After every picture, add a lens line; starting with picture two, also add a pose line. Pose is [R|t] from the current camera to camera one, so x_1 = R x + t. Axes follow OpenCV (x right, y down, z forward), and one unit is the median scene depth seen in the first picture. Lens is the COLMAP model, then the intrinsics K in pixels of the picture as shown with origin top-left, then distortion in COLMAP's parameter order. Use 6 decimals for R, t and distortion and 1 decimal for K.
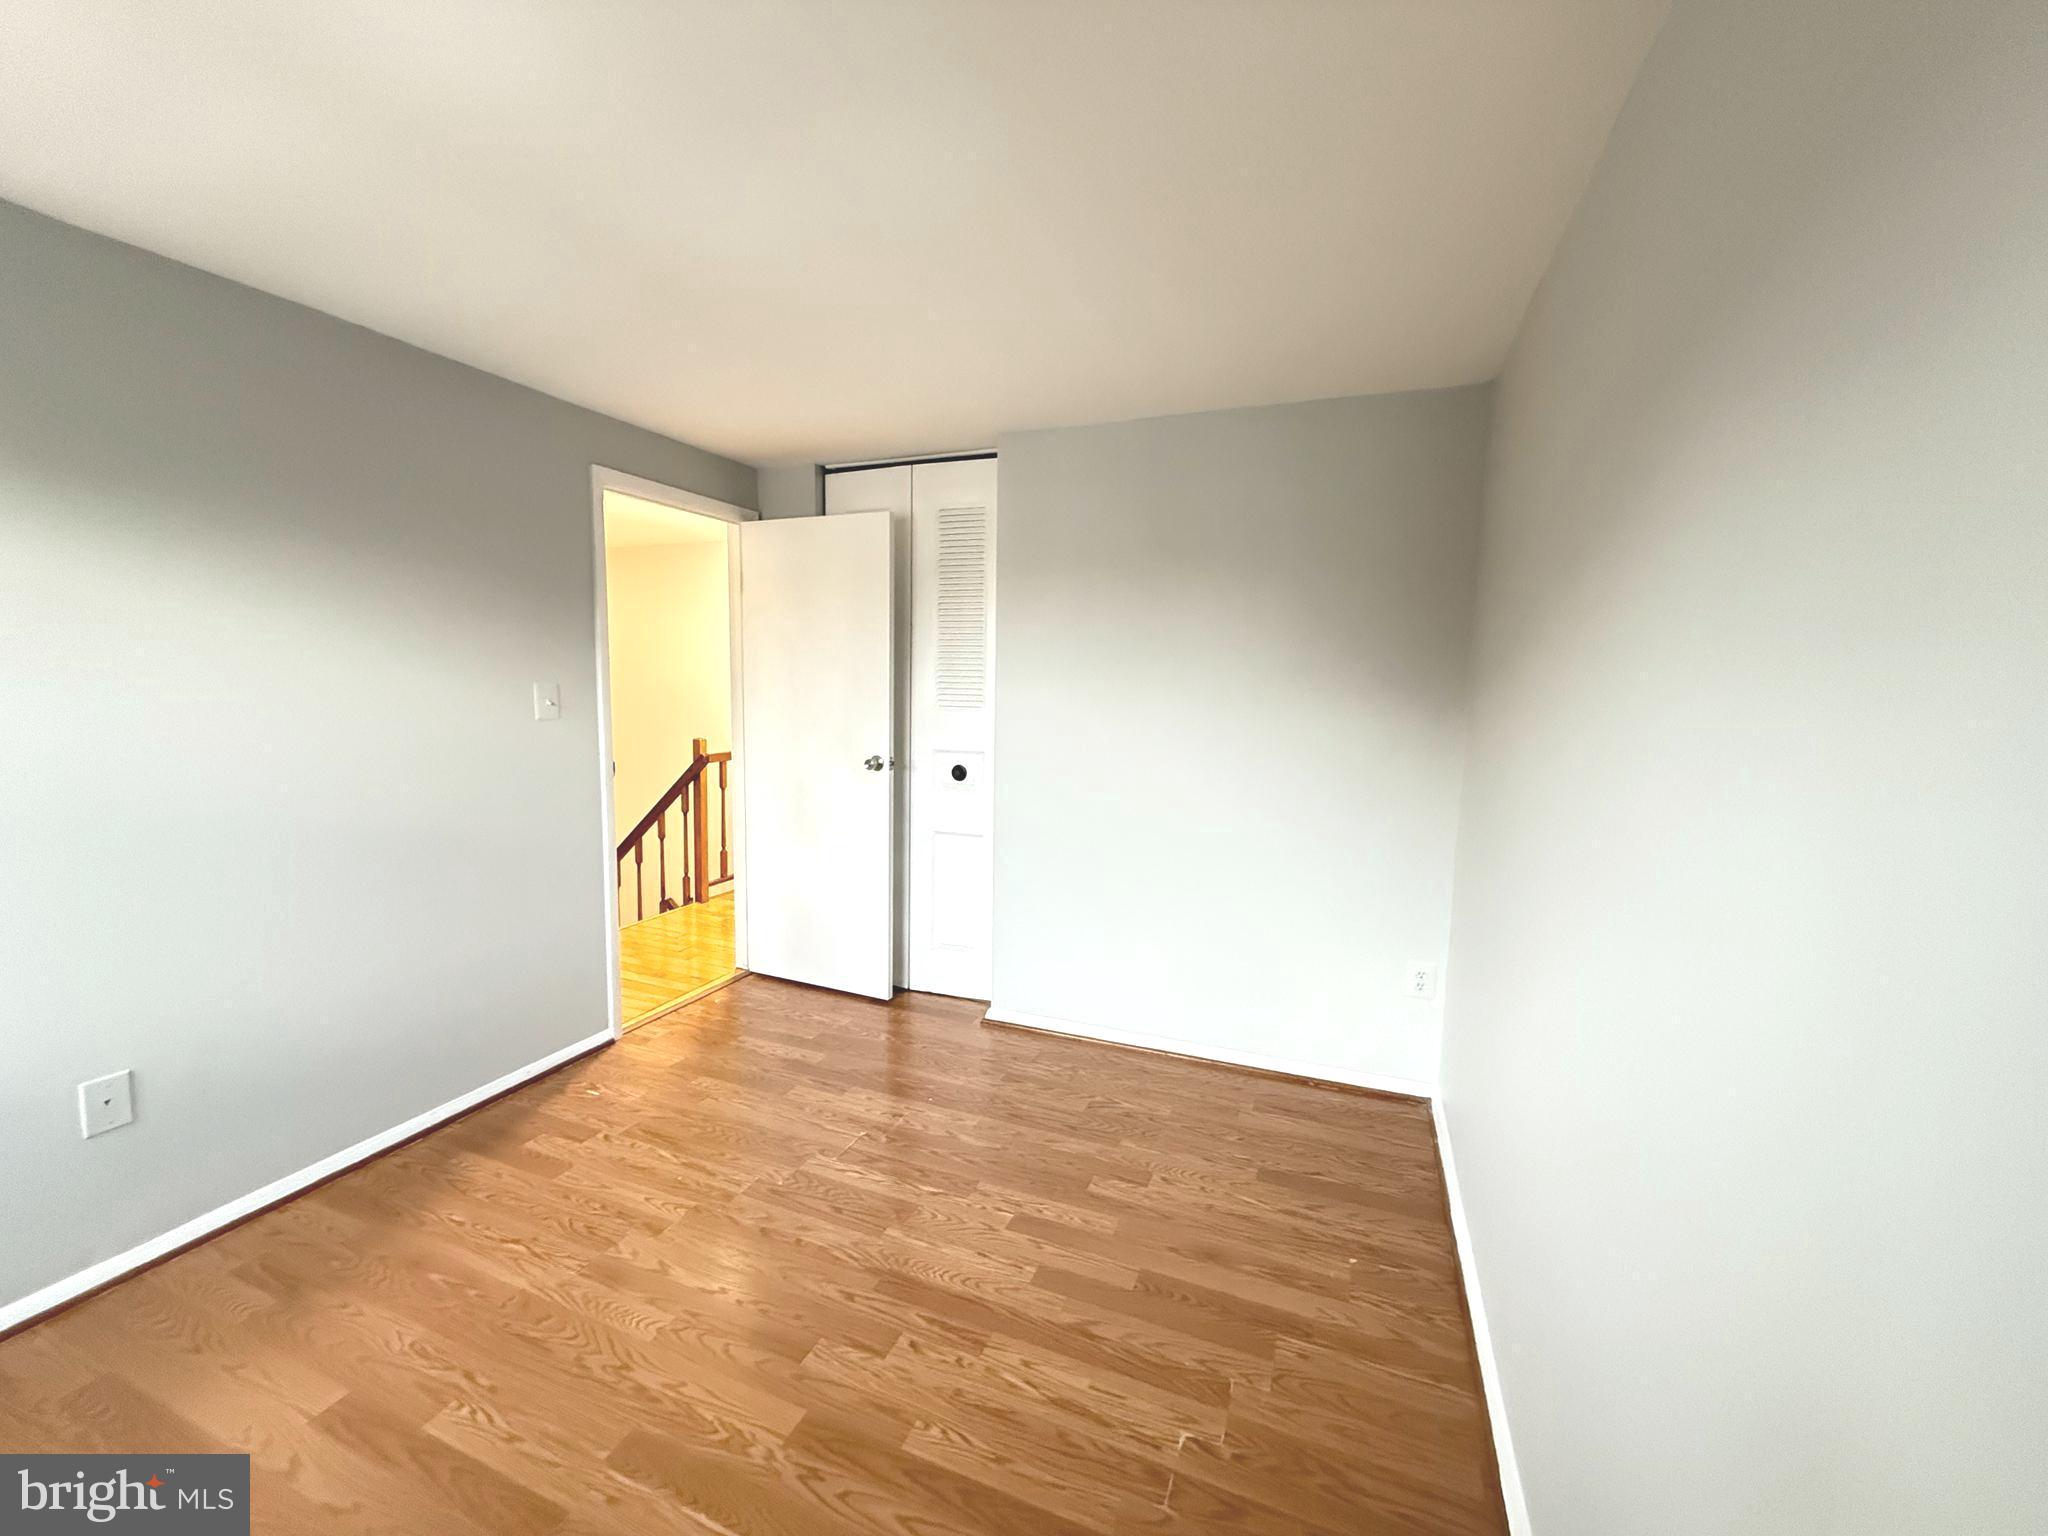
lens RADIAL K [[814.0, 0, 1026.4], [0, 814.0, 768.0], [0, 0, 1]] dist [-0.004248, 0.000079]
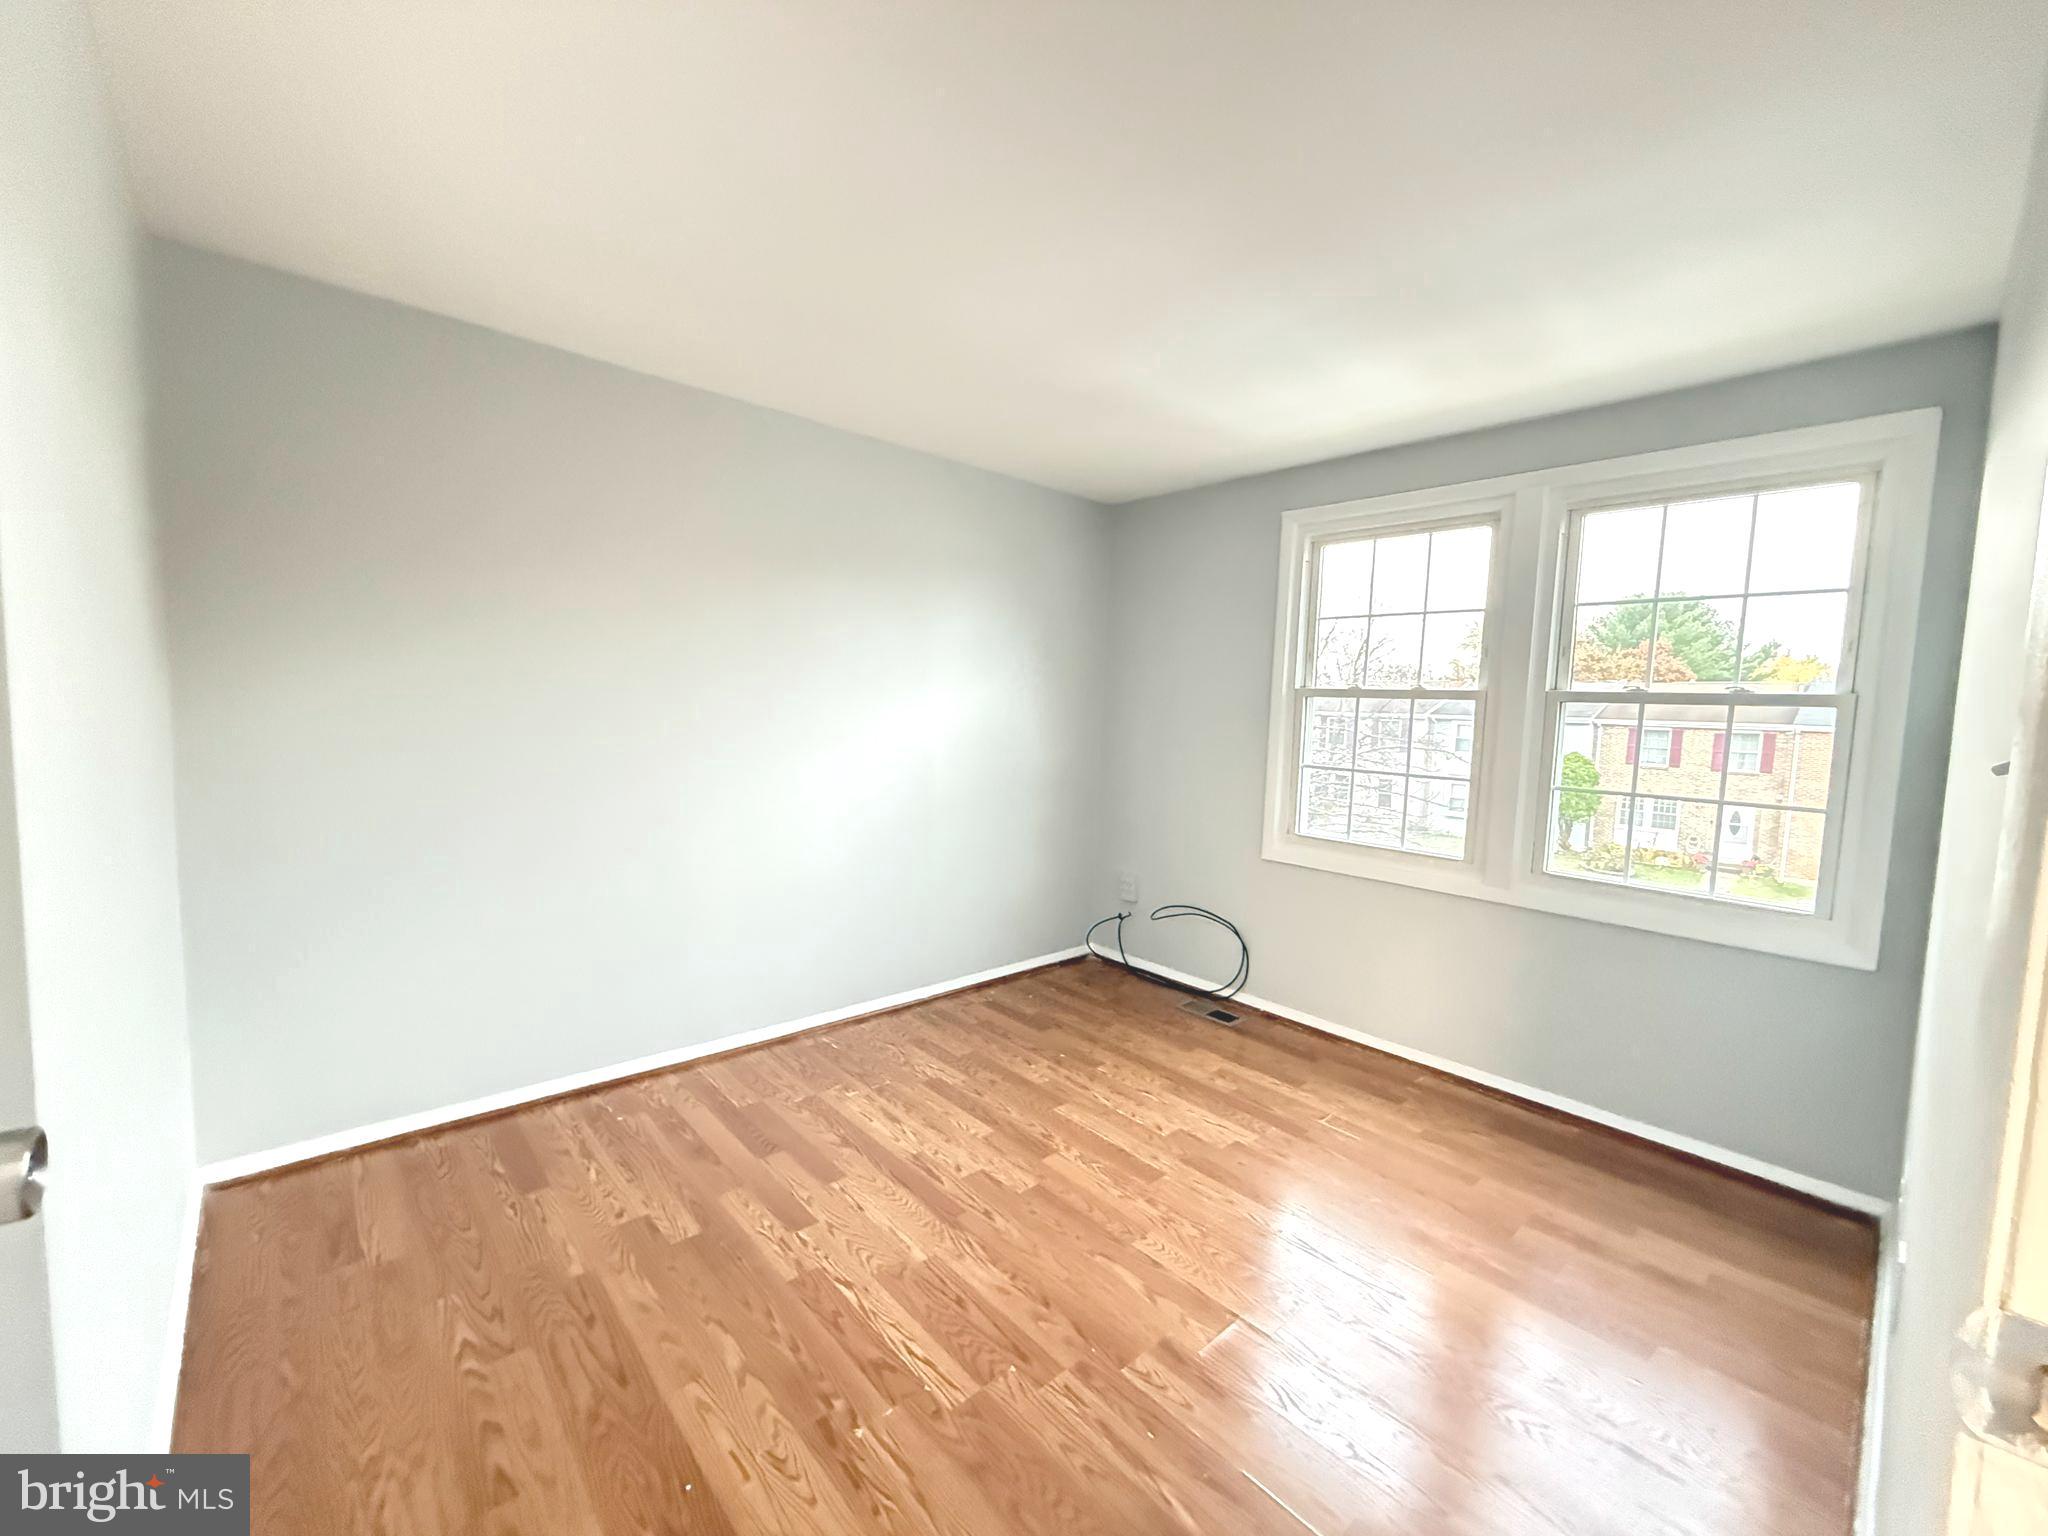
lens RADIAL K [[814.0, 0, 1024.3], [0, 814.0, 765.4], [0, 0, 1]] dist [-0.004248, 0.000079]
pose [[-0.897965, -0.080668, 0.432610, -0.667053], [-0.001091, 0.983461, 0.181119, -0.157519], [-0.440065, 0.162167, -0.883201, 1.779900]]
